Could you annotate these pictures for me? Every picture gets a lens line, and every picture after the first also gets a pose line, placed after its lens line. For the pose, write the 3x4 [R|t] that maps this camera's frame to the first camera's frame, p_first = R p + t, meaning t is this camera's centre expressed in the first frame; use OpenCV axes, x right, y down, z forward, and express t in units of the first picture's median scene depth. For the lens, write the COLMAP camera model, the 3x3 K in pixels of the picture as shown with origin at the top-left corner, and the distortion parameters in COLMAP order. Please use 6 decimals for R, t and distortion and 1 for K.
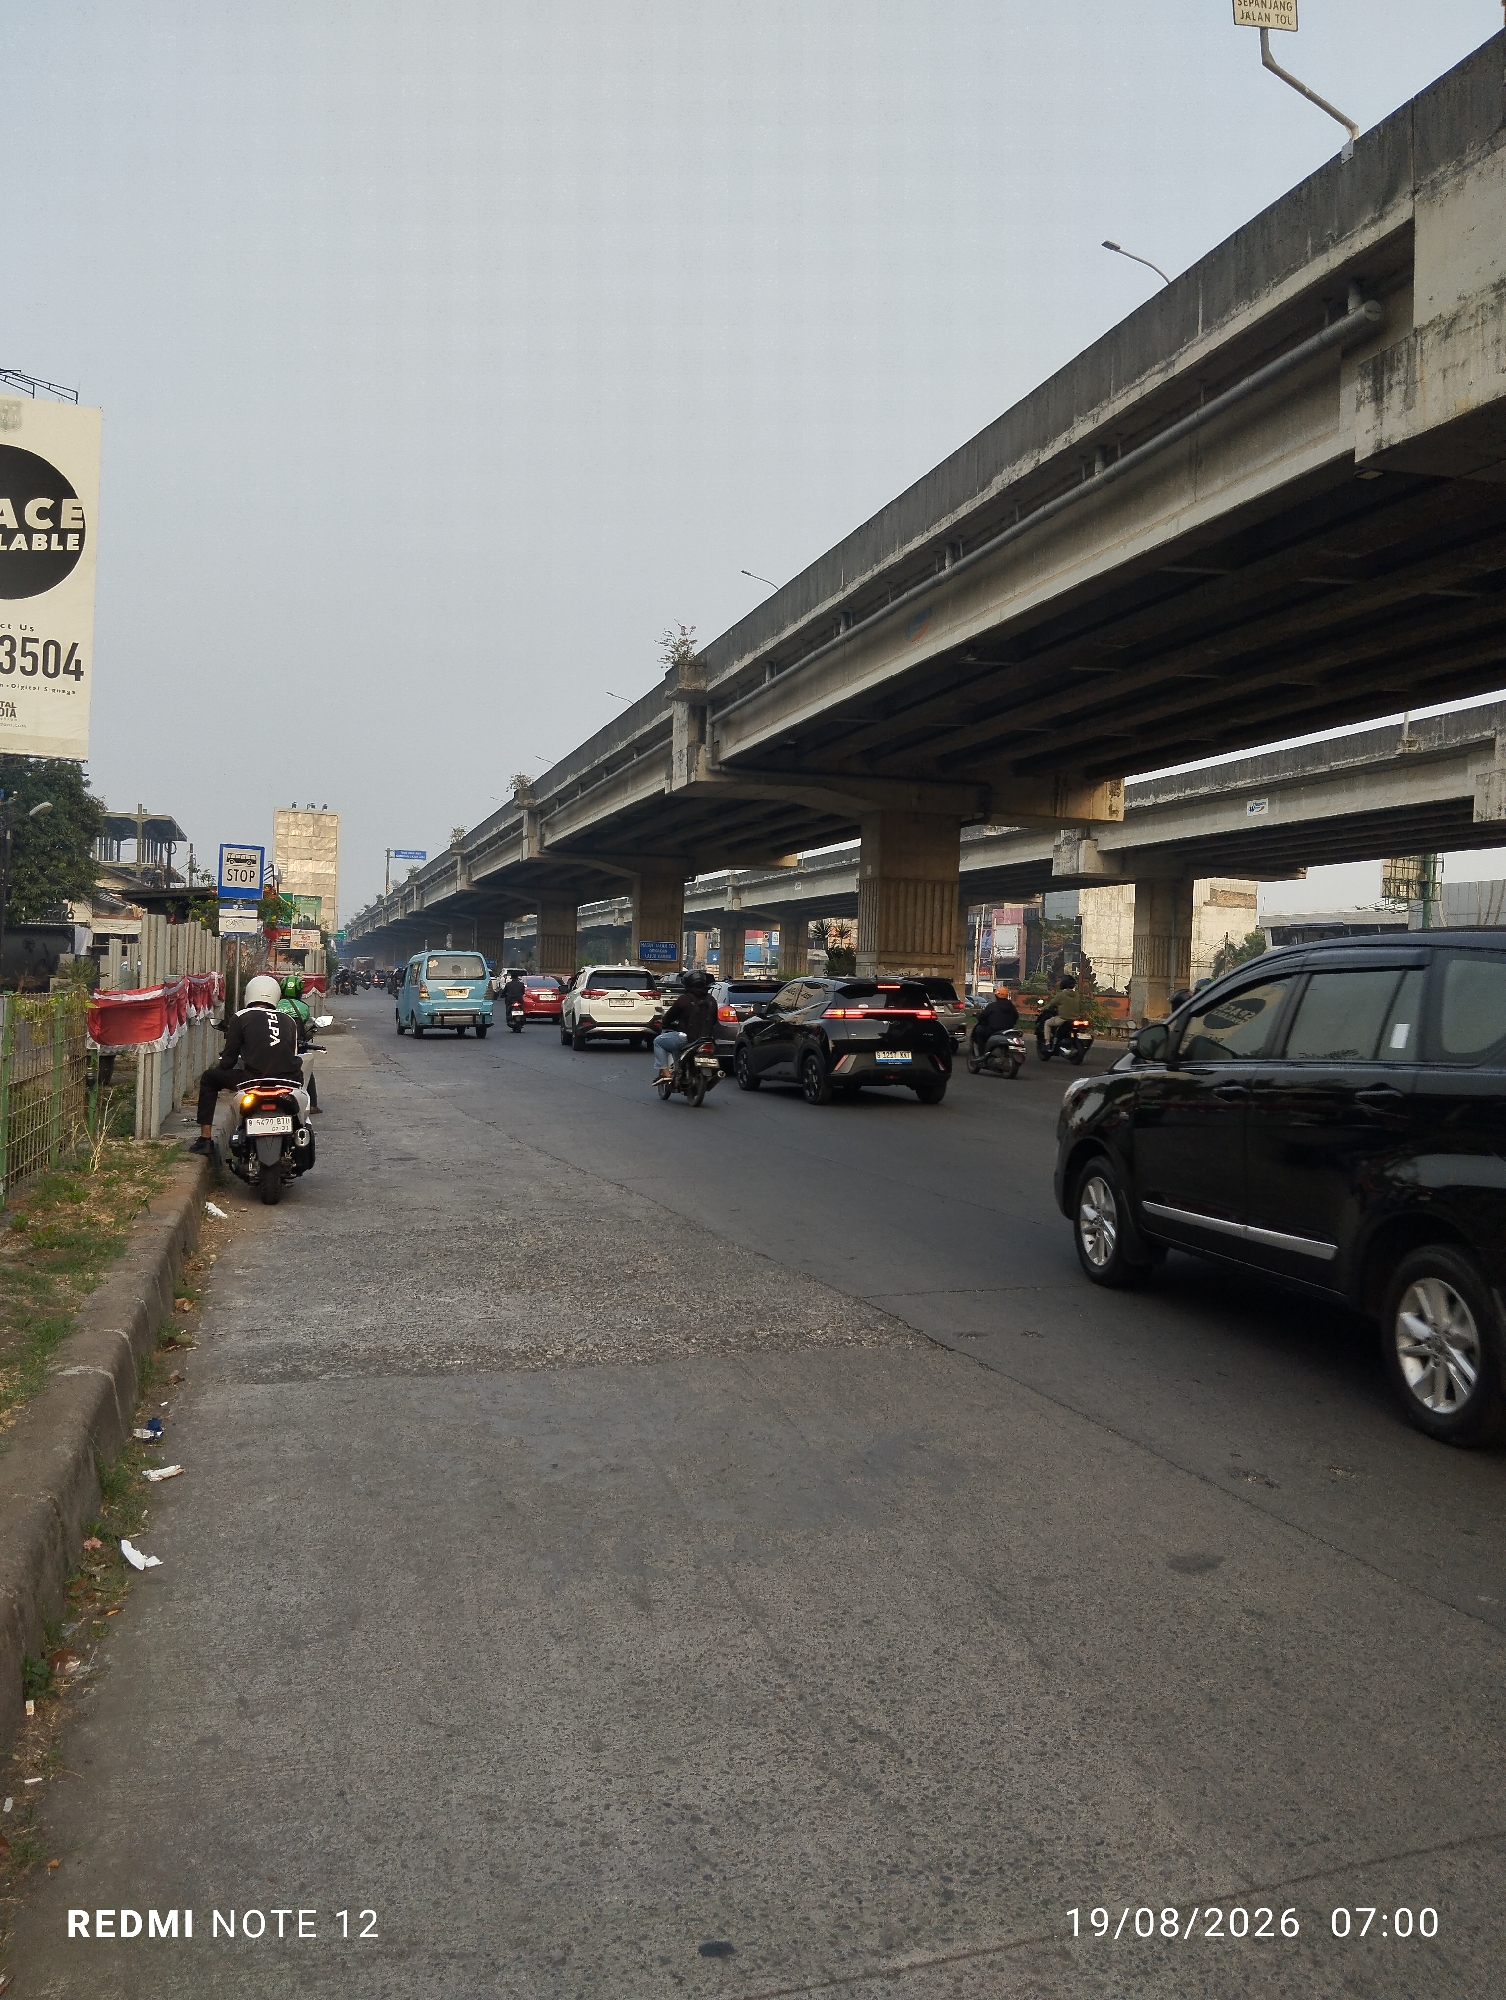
lens RADIAL K [[1620.0, 0, 761.4], [0, 1620.0, 991.2], [0, 0, 1]] dist [0.084047, -0.174168]
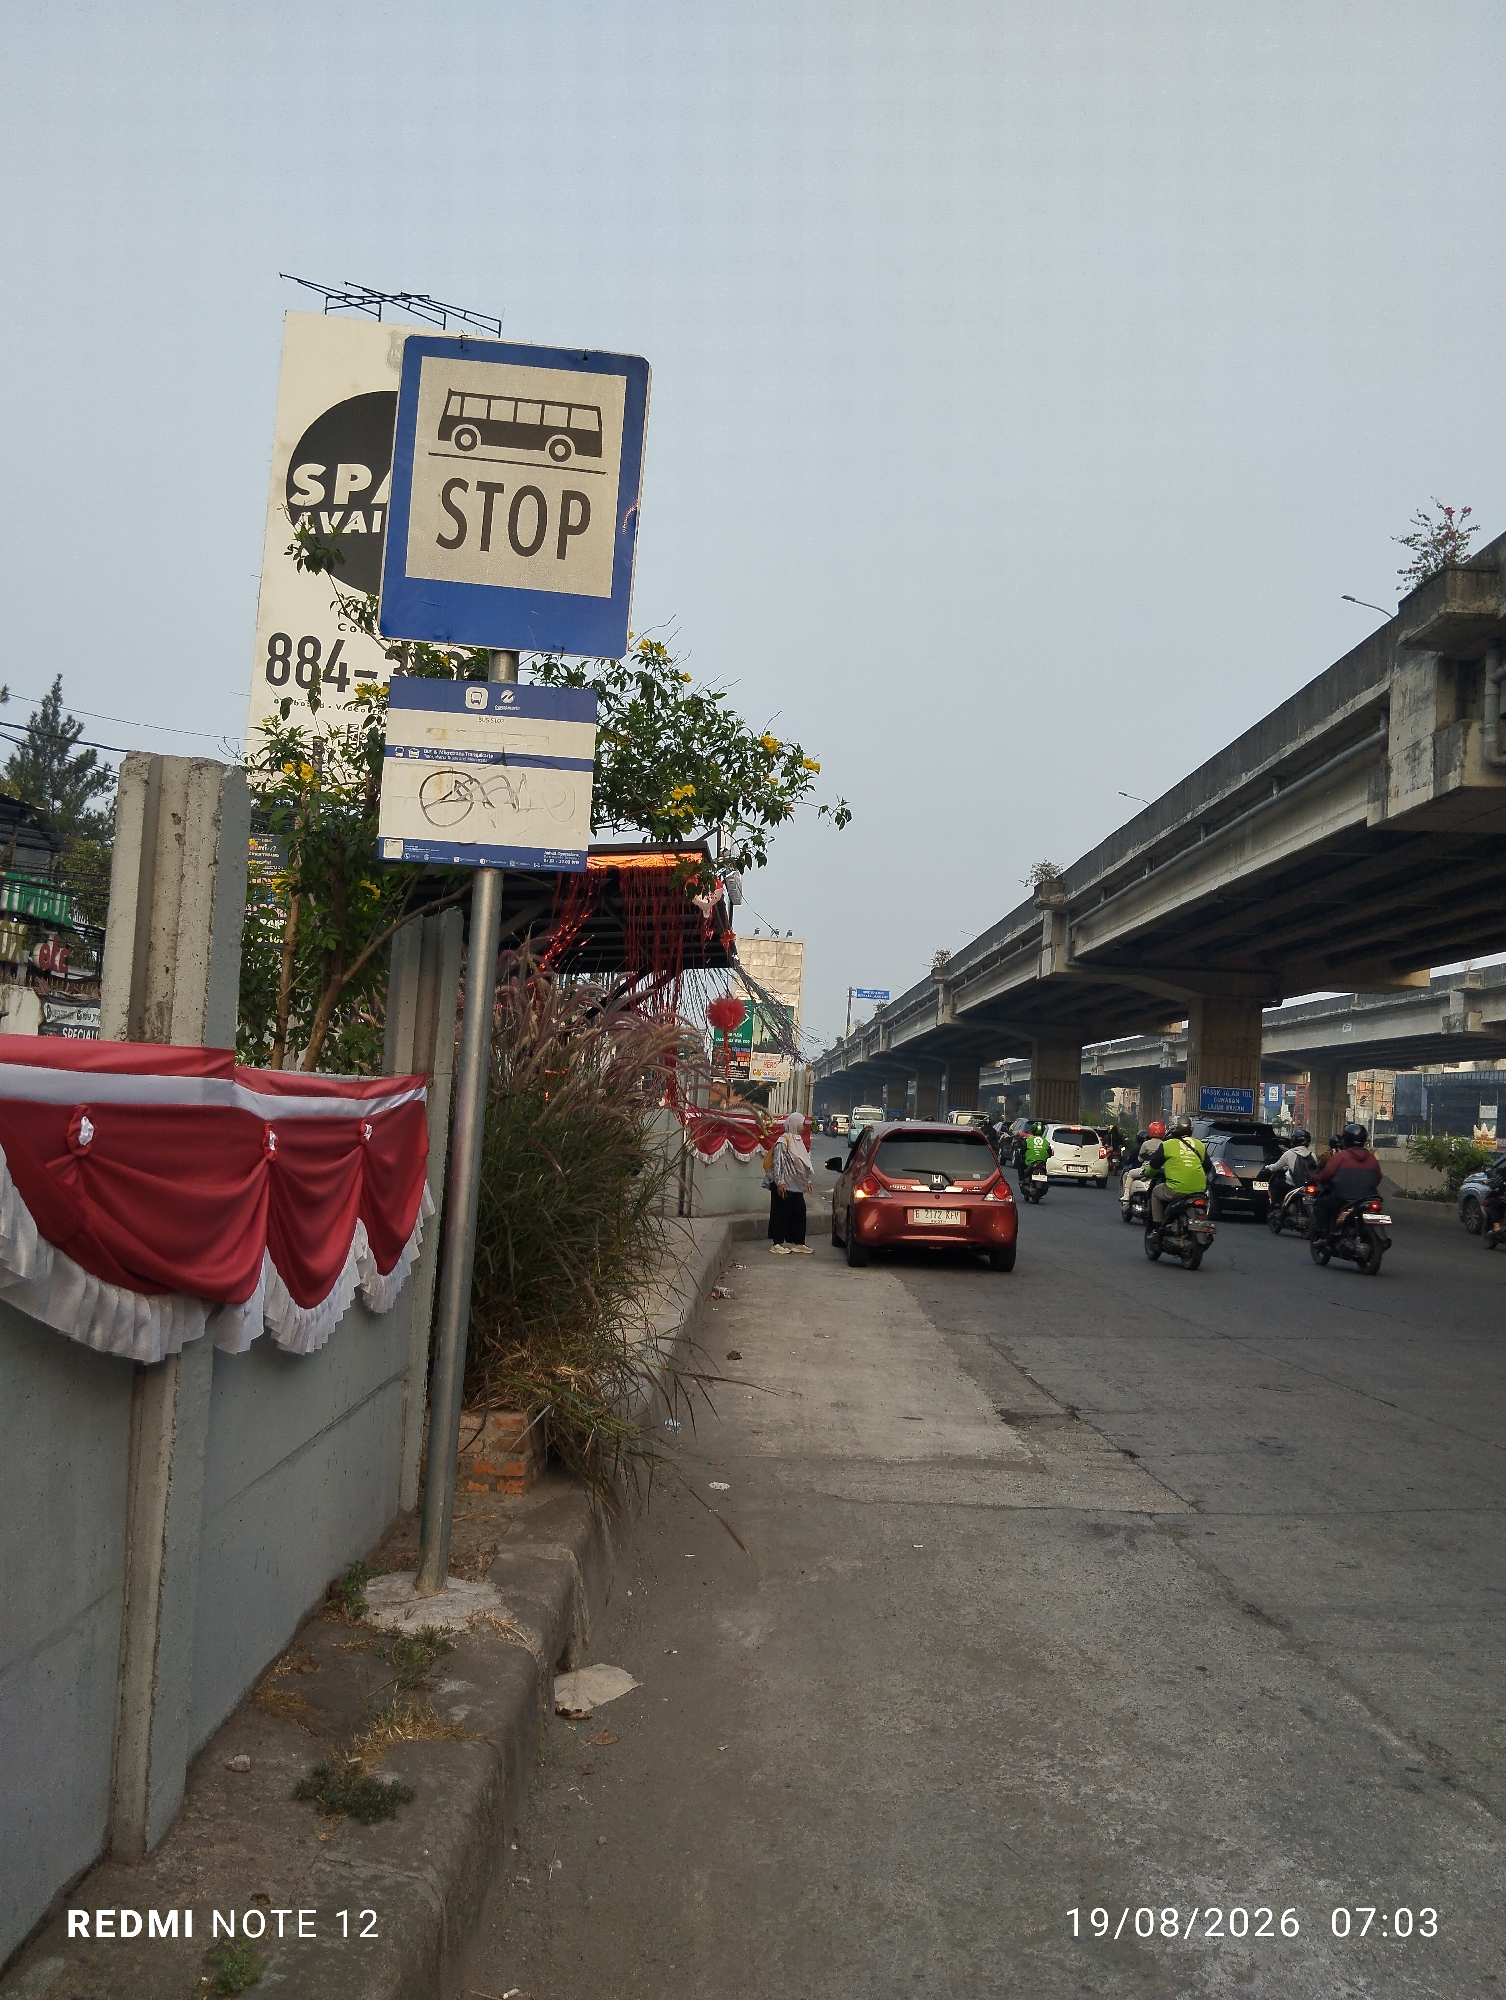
lens RADIAL K [[1613.8, 0, 759.2], [0, 1613.8, 1005.8], [0, 0, 1]] dist [0.080308, -0.175864]
pose [[0.962483, 0.007991, -0.271225, -0.126442], [-0.030940, 0.996279, -0.080443, -0.003219], [0.269573, 0.085817, 0.959149, 0.433736]]
